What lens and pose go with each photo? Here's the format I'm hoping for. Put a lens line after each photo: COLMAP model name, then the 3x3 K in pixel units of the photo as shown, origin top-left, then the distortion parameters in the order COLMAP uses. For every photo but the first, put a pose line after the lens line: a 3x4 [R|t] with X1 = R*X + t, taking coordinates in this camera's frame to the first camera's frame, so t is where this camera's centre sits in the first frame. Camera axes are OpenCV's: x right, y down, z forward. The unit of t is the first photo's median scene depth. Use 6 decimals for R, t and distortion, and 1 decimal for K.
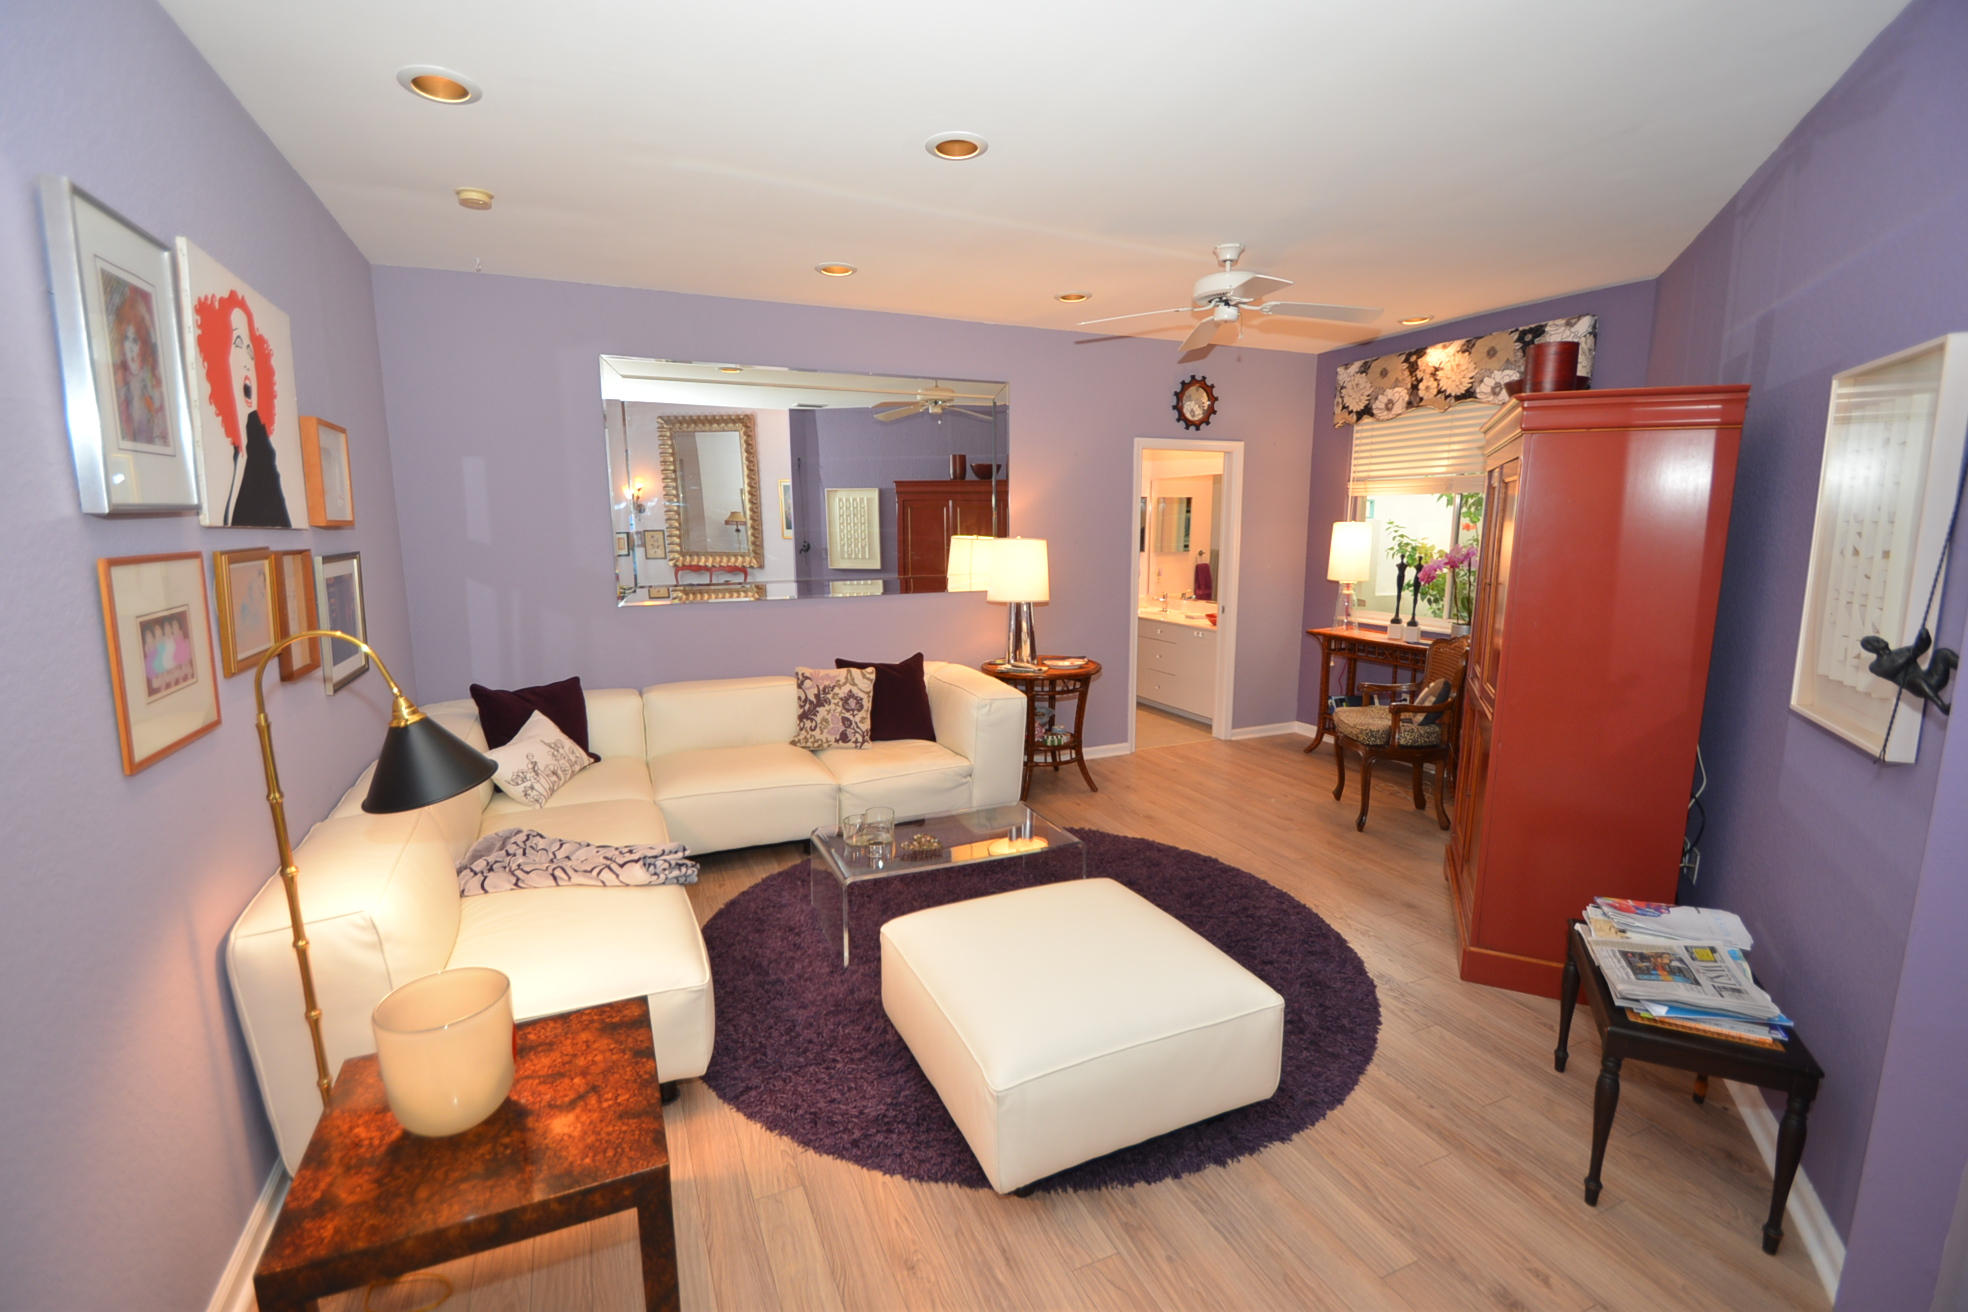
lens RADIAL K [[865.0, 0, 985.7], [0, 865.0, 648.6], [0, 0, 1]] dist [0.008393, -0.011370]
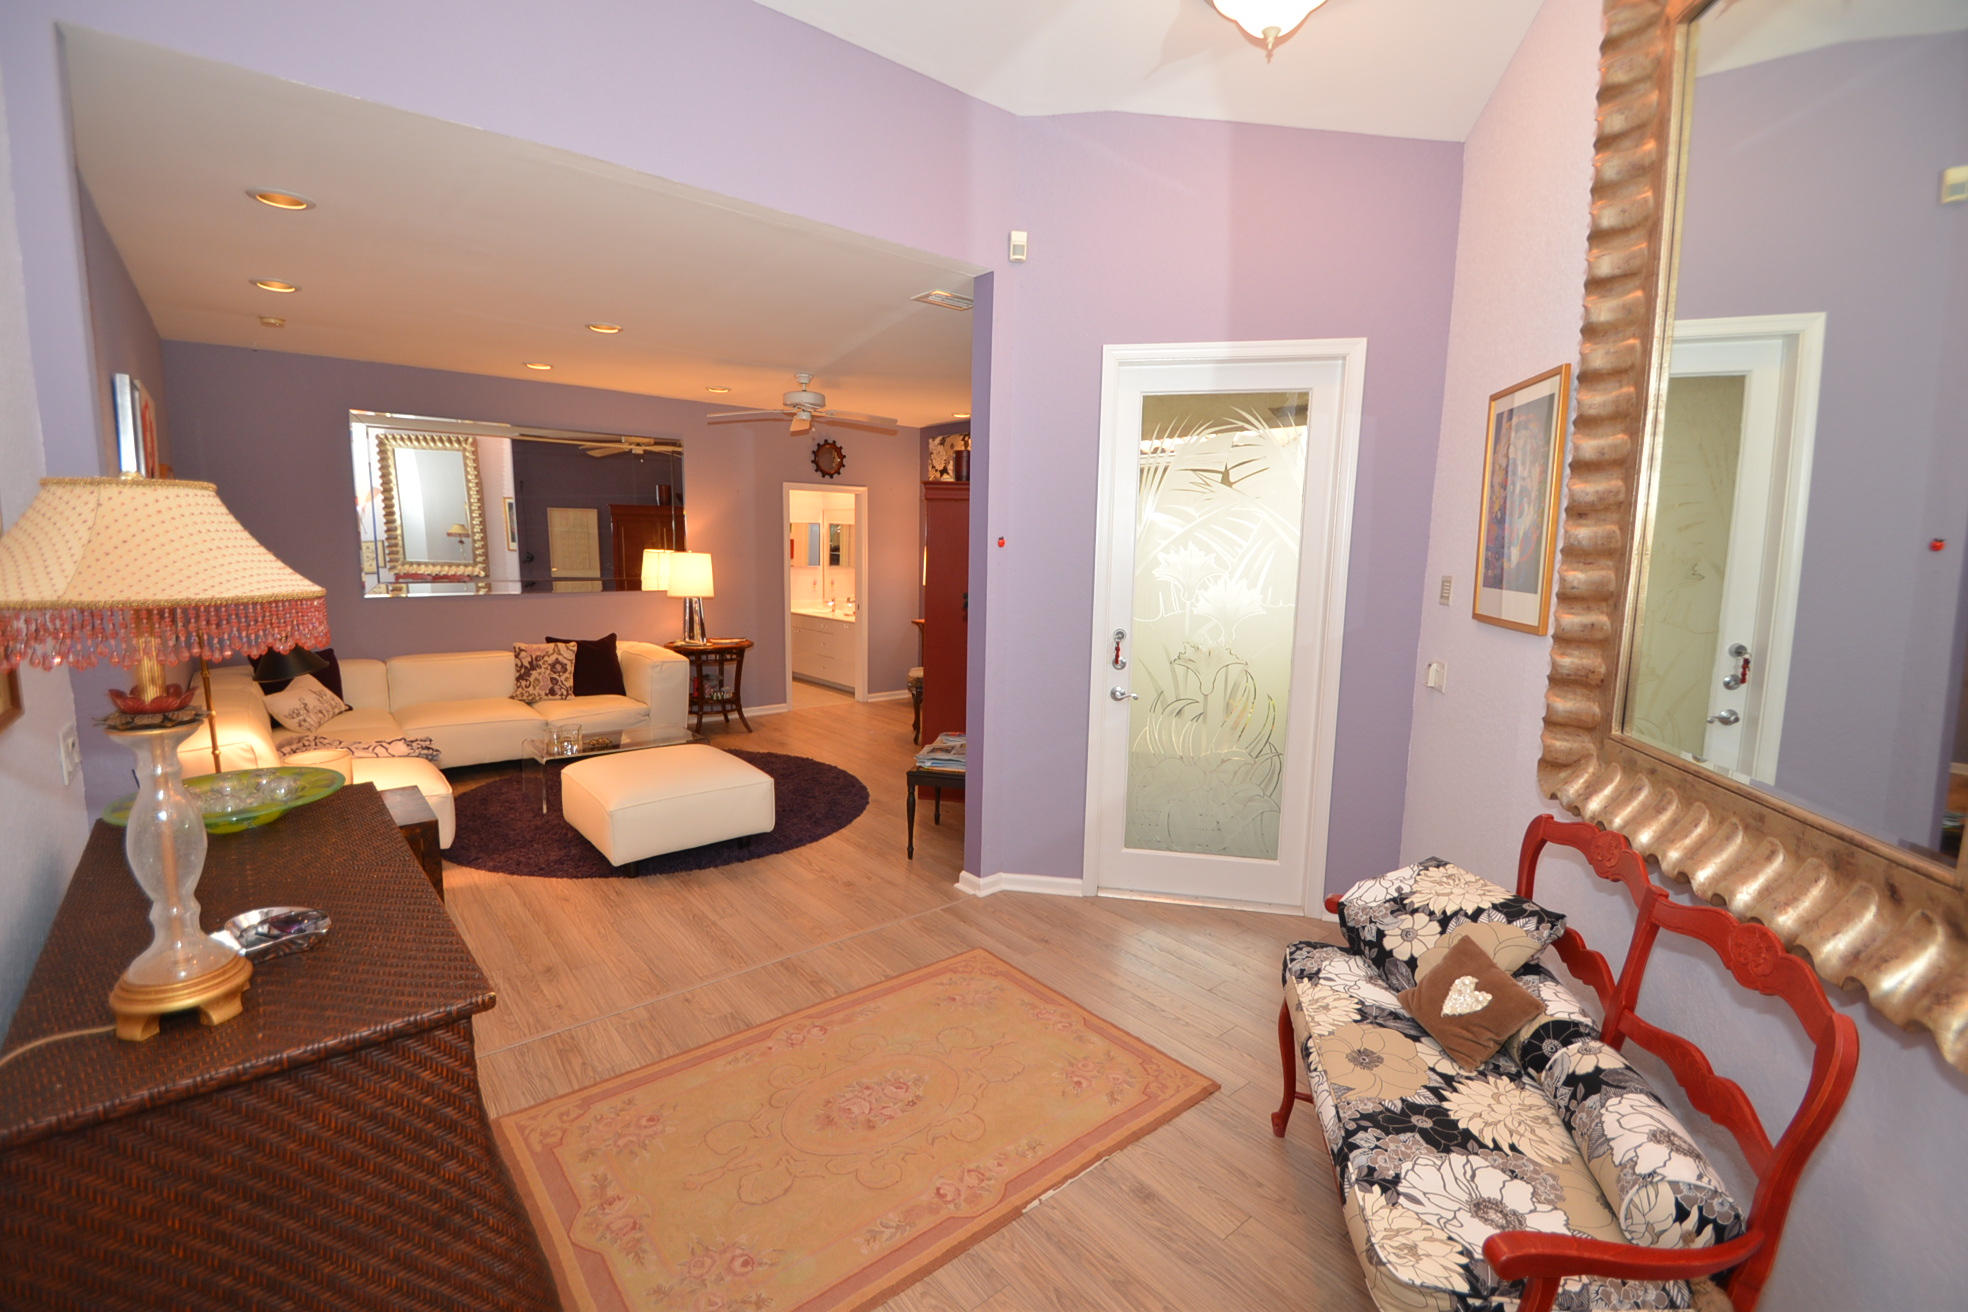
lens RADIAL K [[865.0, 0, 985.2], [0, 865.0, 655.7], [0, 0, 1]] dist [0.008393, -0.011370]
pose [[0.964607, -0.011322, 0.263449, 0.137906], [0.015063, 0.999812, -0.012184, 0.070059], [-0.263262, 0.015721, 0.964596, -0.513198]]
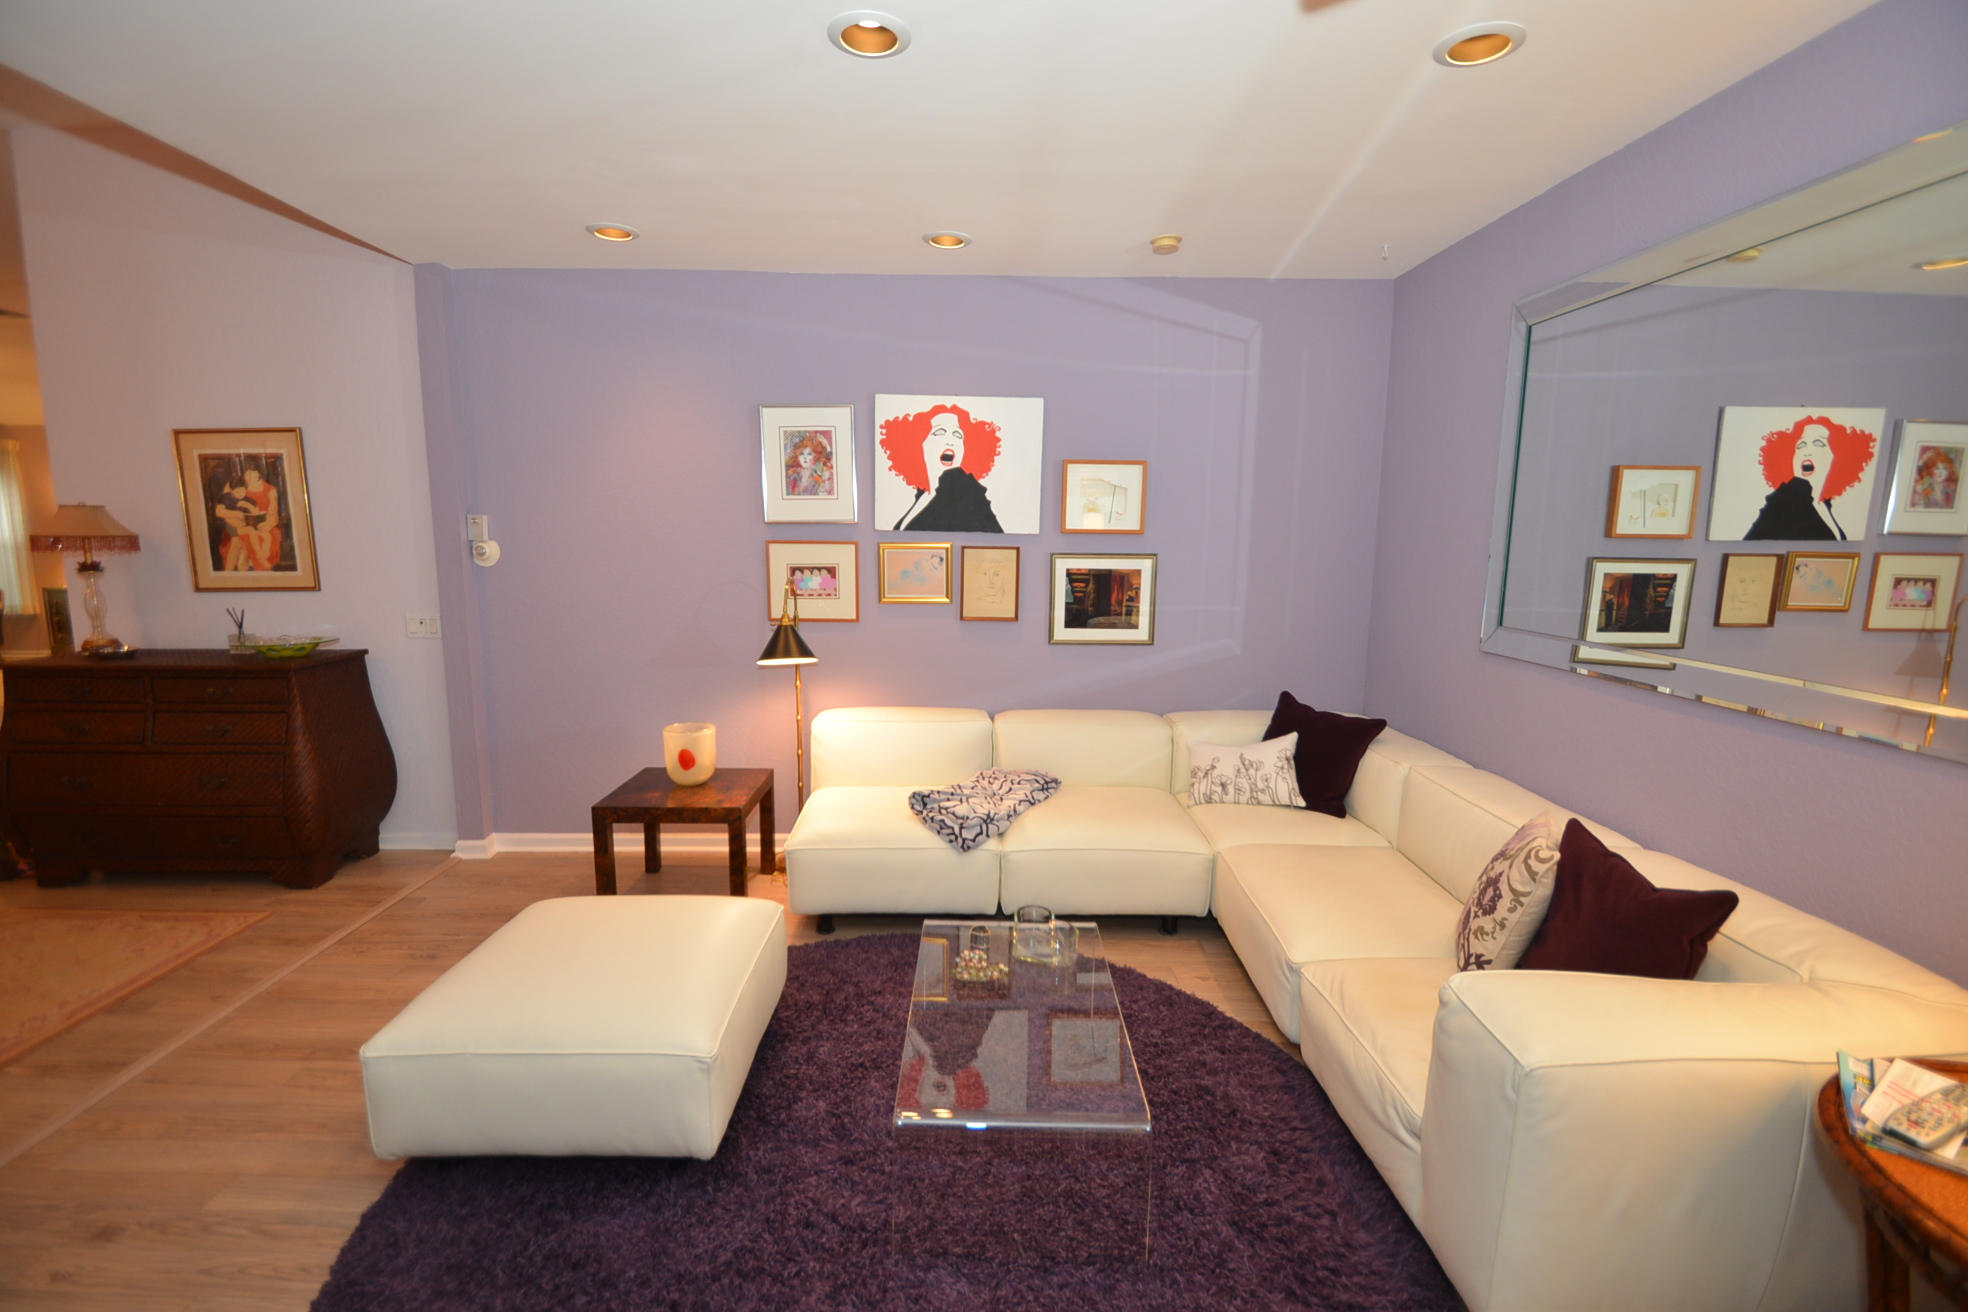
lens RADIAL K [[865.0, 0, 970.5], [0, 865.0, 662.1], [0, 0, 1]] dist [0.008393, -0.011370]
pose [[-0.412939, 0.141702, -0.899668, 0.397335], [-0.140022, 0.966201, 0.216450, -0.134104], [0.899931, 0.215354, -0.379140, 0.869642]]
